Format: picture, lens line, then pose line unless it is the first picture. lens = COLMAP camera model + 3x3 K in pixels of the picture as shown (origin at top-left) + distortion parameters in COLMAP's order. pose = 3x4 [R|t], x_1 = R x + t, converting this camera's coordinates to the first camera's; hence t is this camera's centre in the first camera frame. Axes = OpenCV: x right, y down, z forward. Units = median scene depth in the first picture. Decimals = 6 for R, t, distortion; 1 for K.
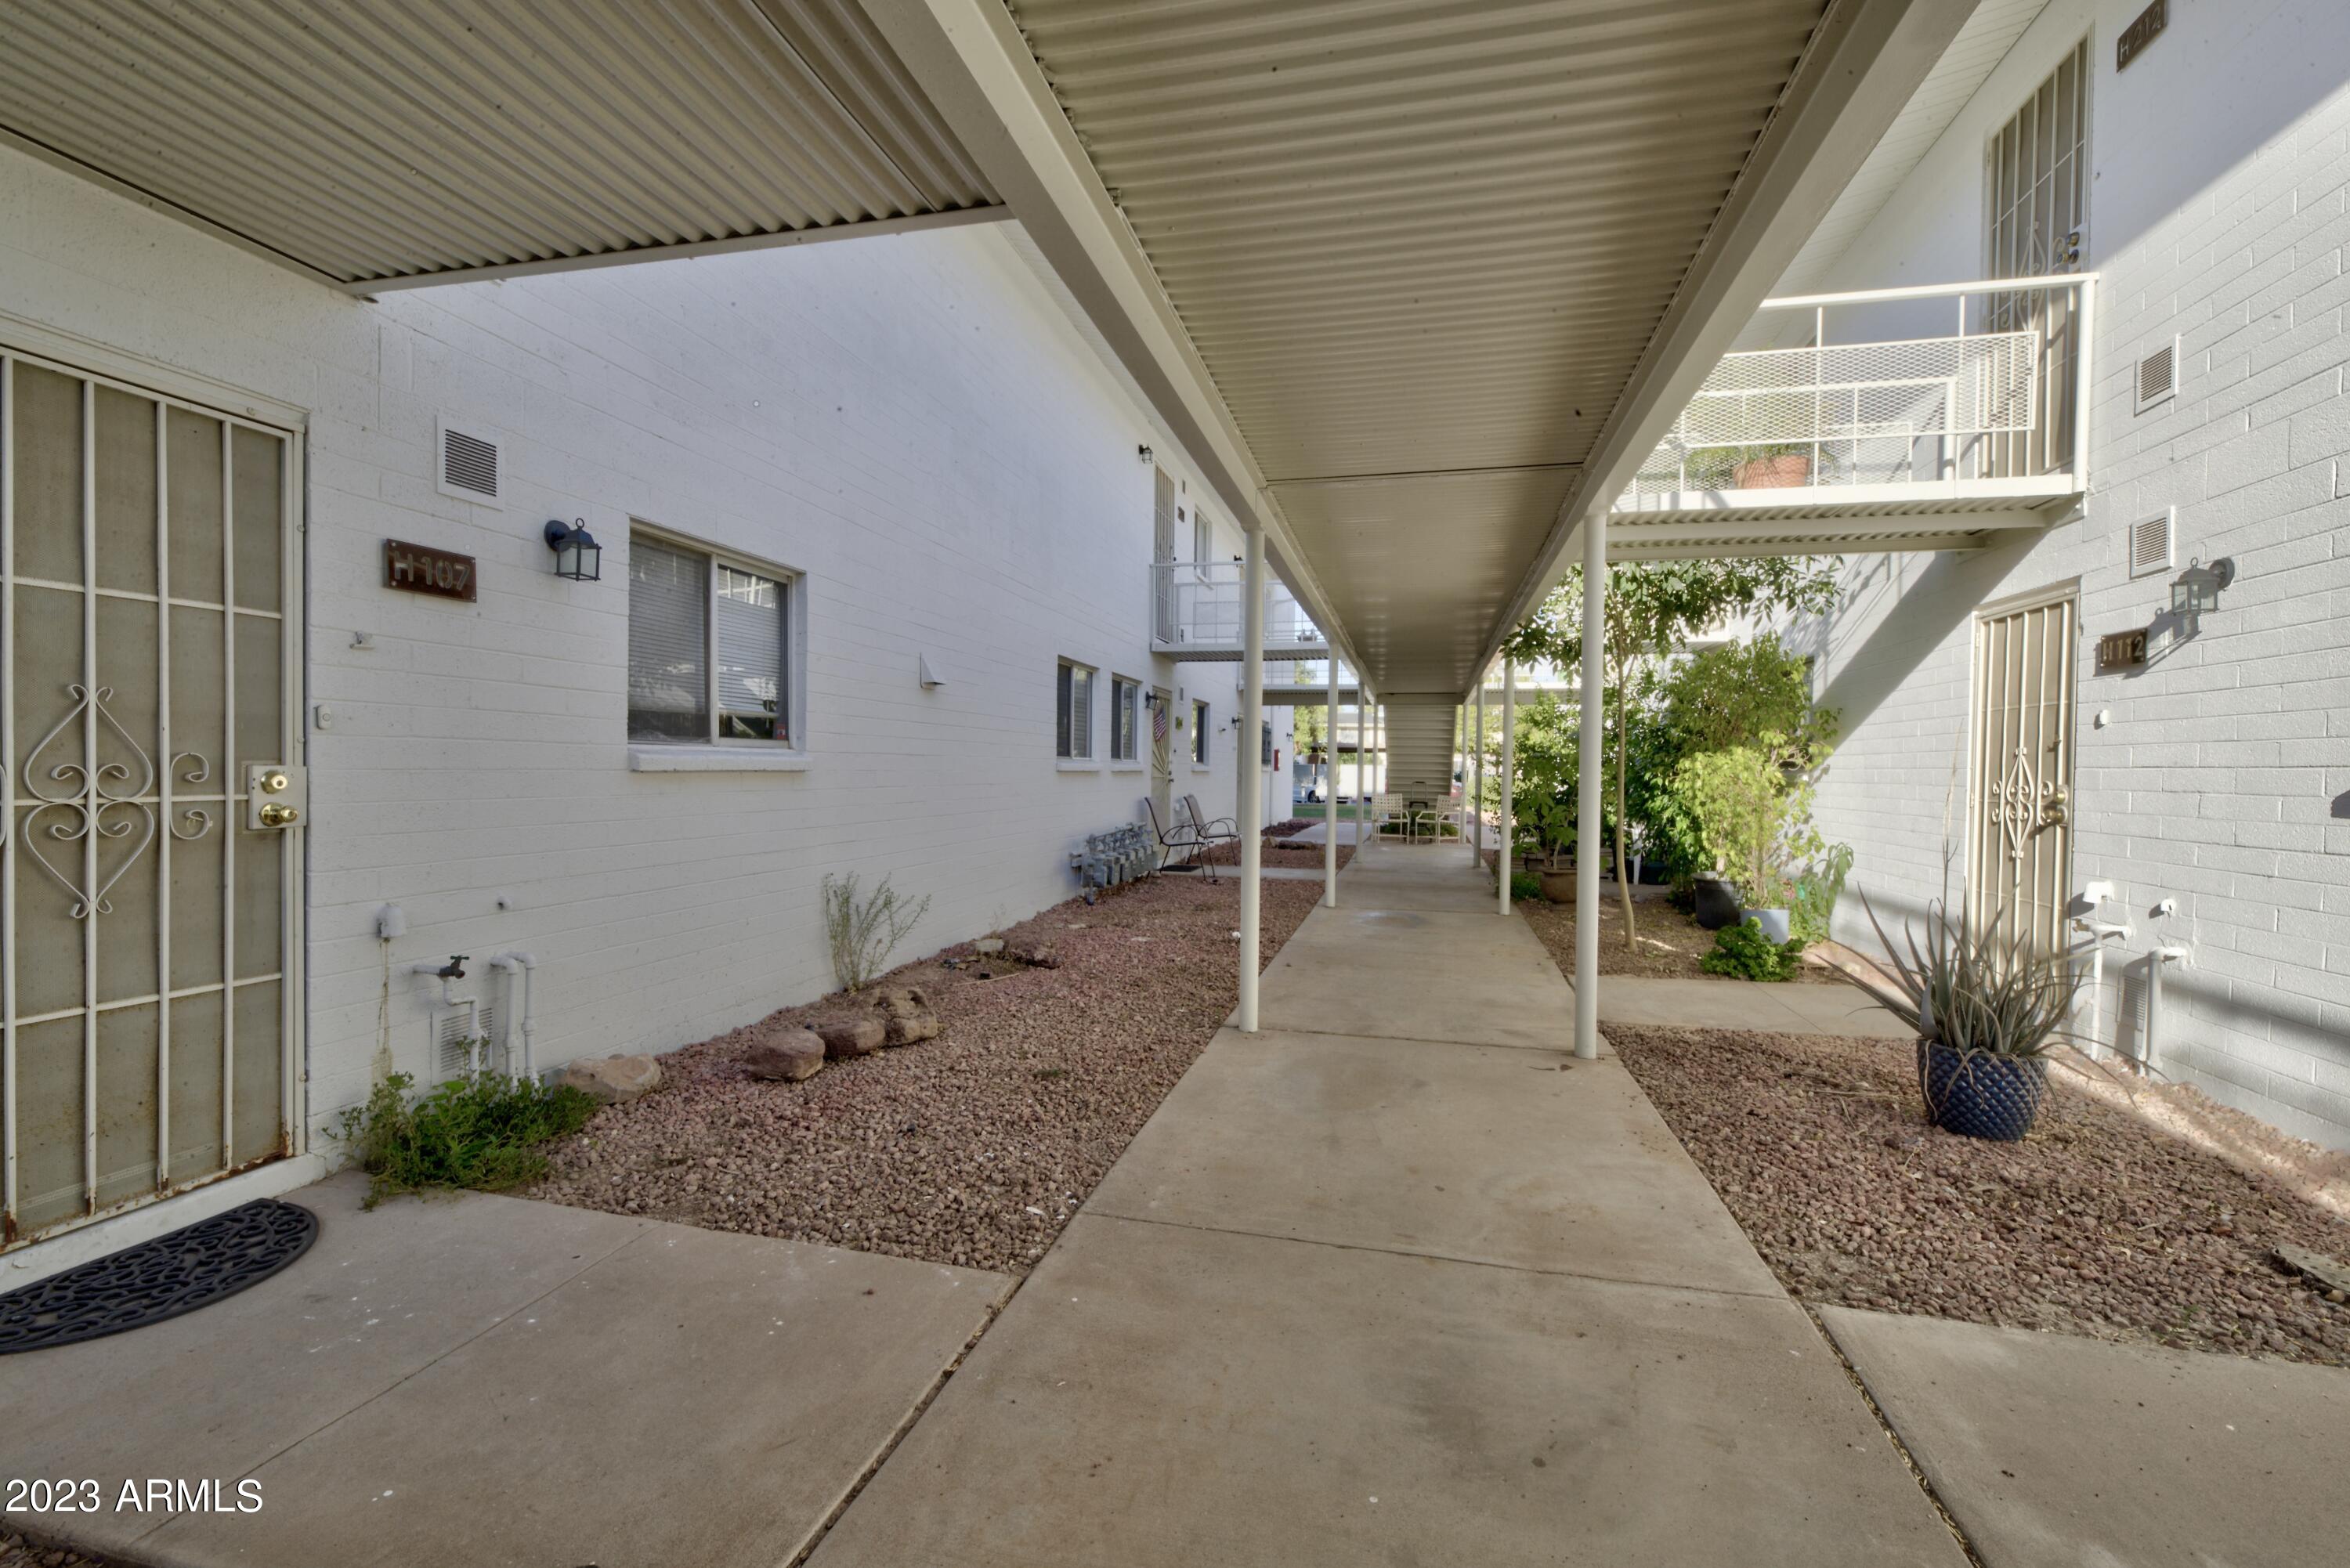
lens RADIAL K [[1072.0, 0, 1172.8], [0, 1072.0, 786.2], [0, 0, 1]] dist [0.003041, -0.002412]
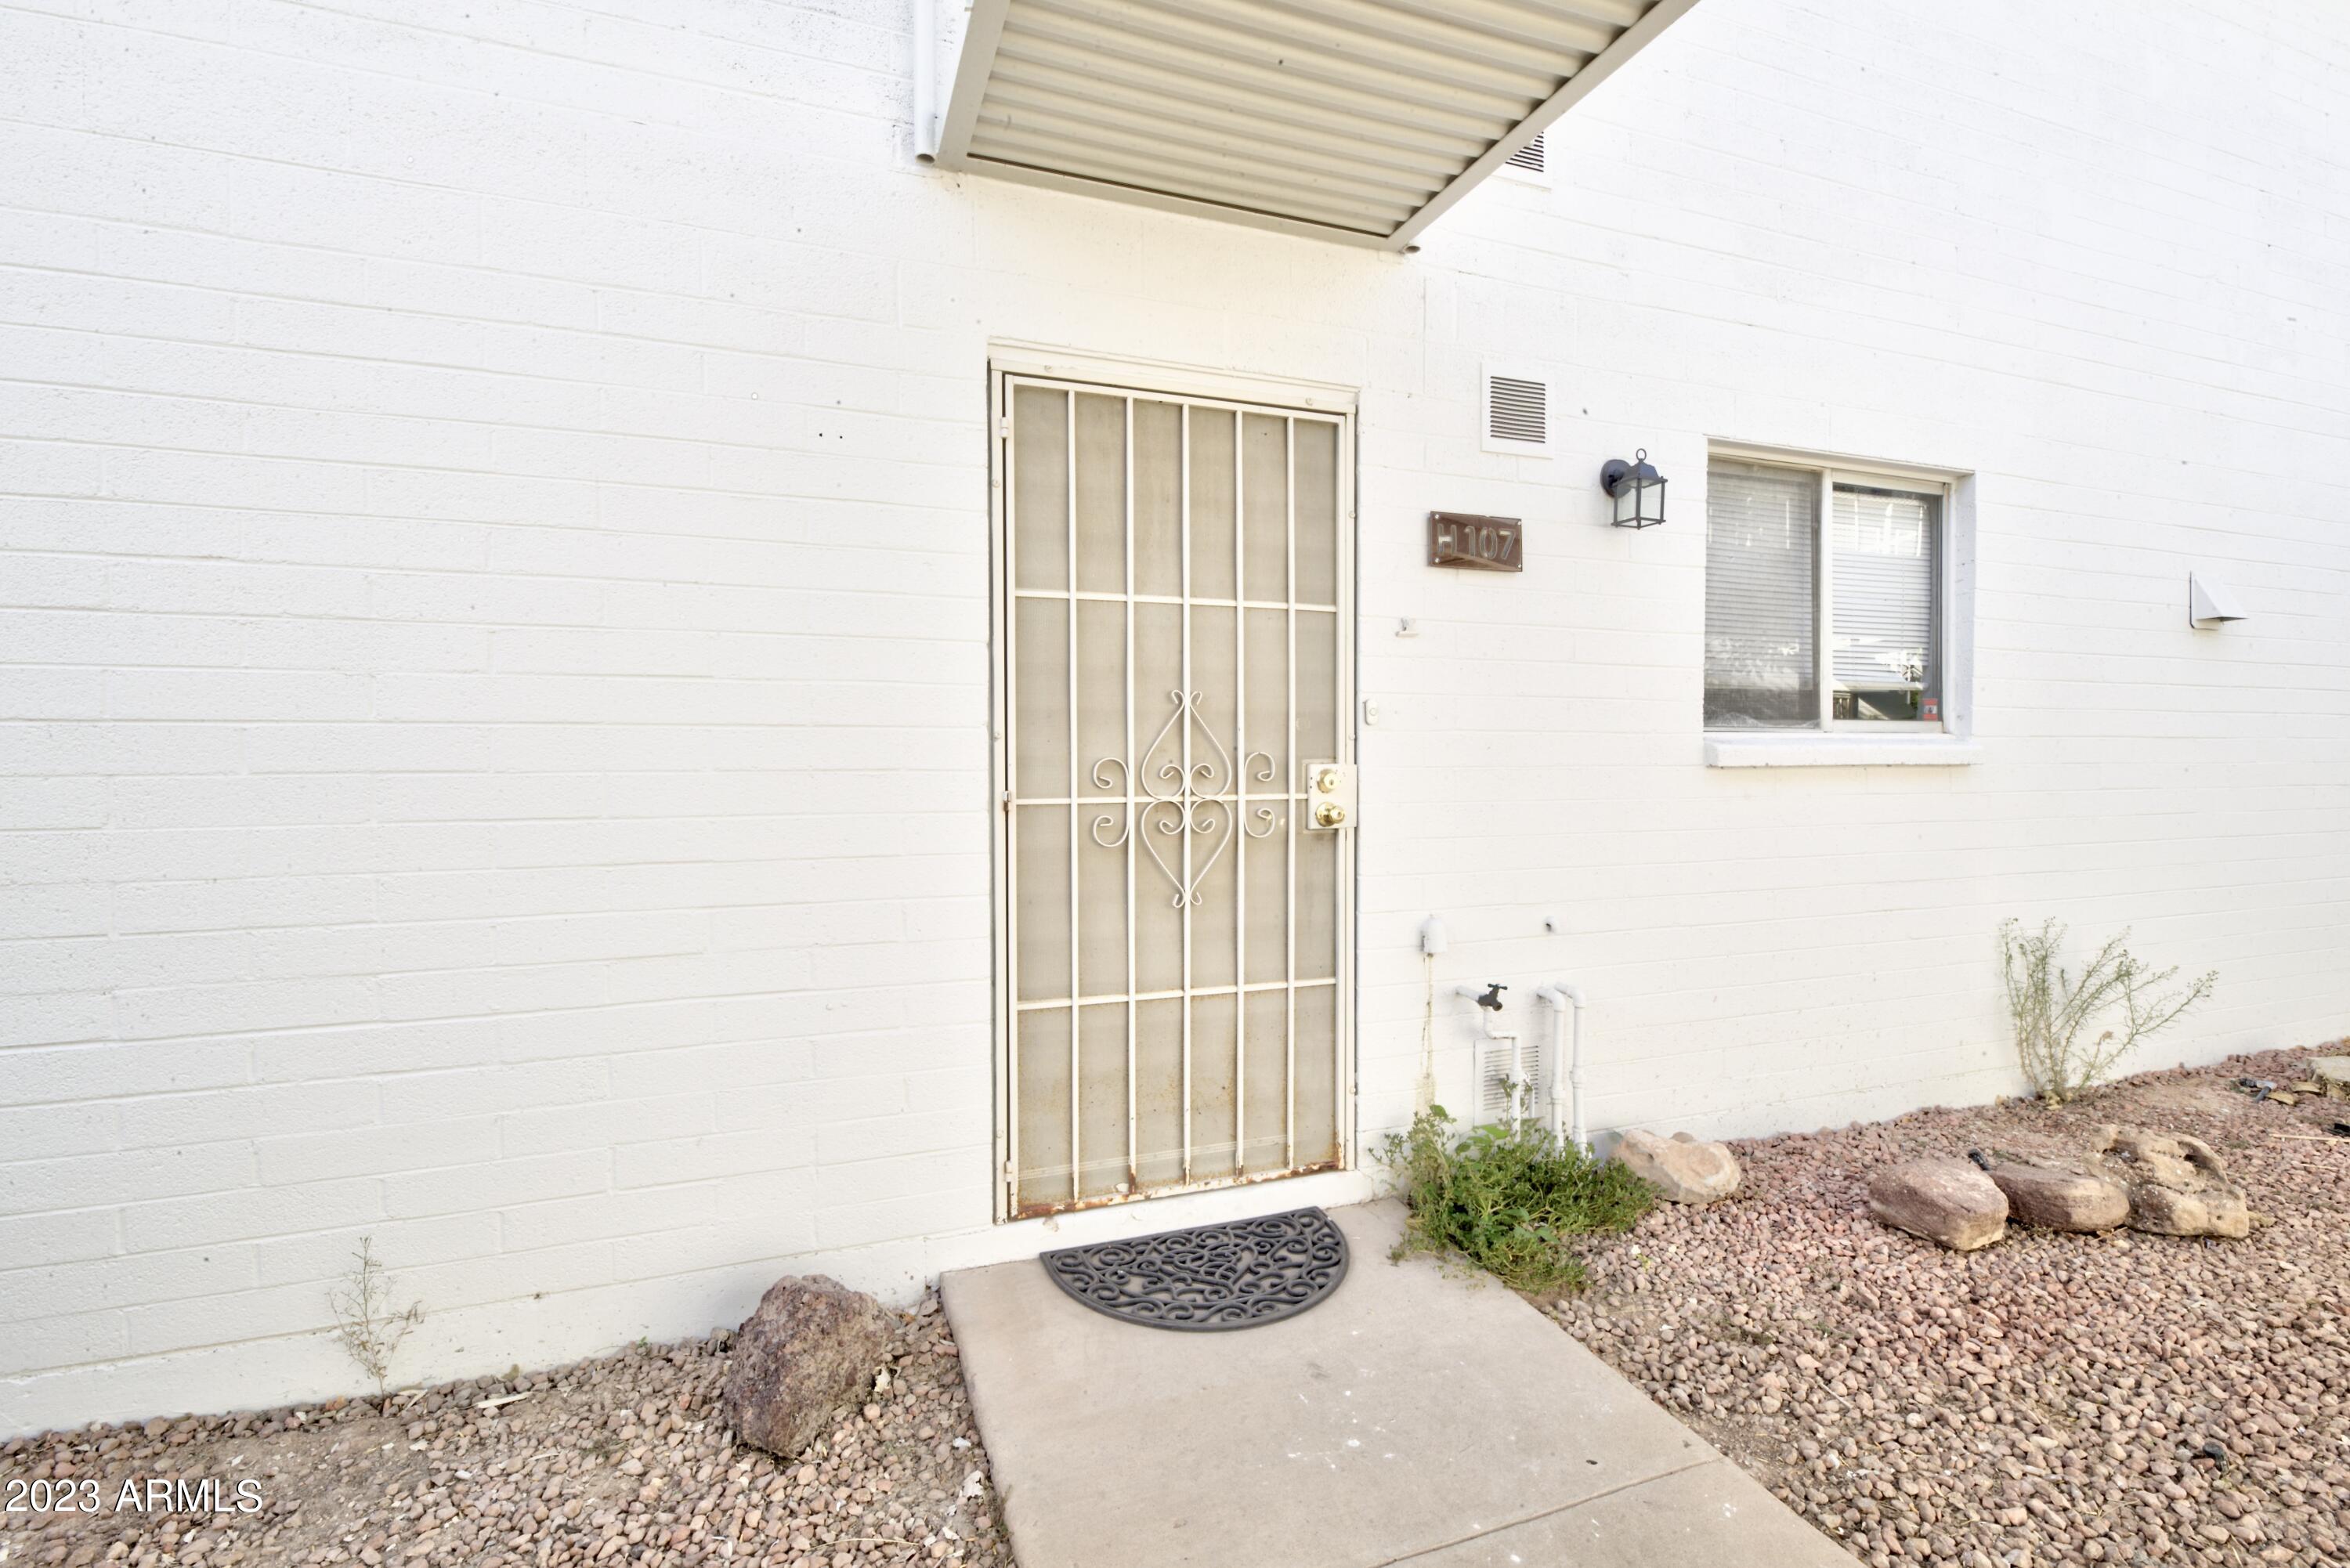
lens RADIAL K [[1072.0, 0, 1170.4], [0, 1072.0, 779.9], [0, 0, 1]] dist [0.003041, -0.002412]
pose [[0.569748, 0.005290, -0.821802, -0.110171], [-0.005200, 0.999982, 0.002832, -0.006029], [0.821803, 0.002659, 0.569765, 0.296165]]
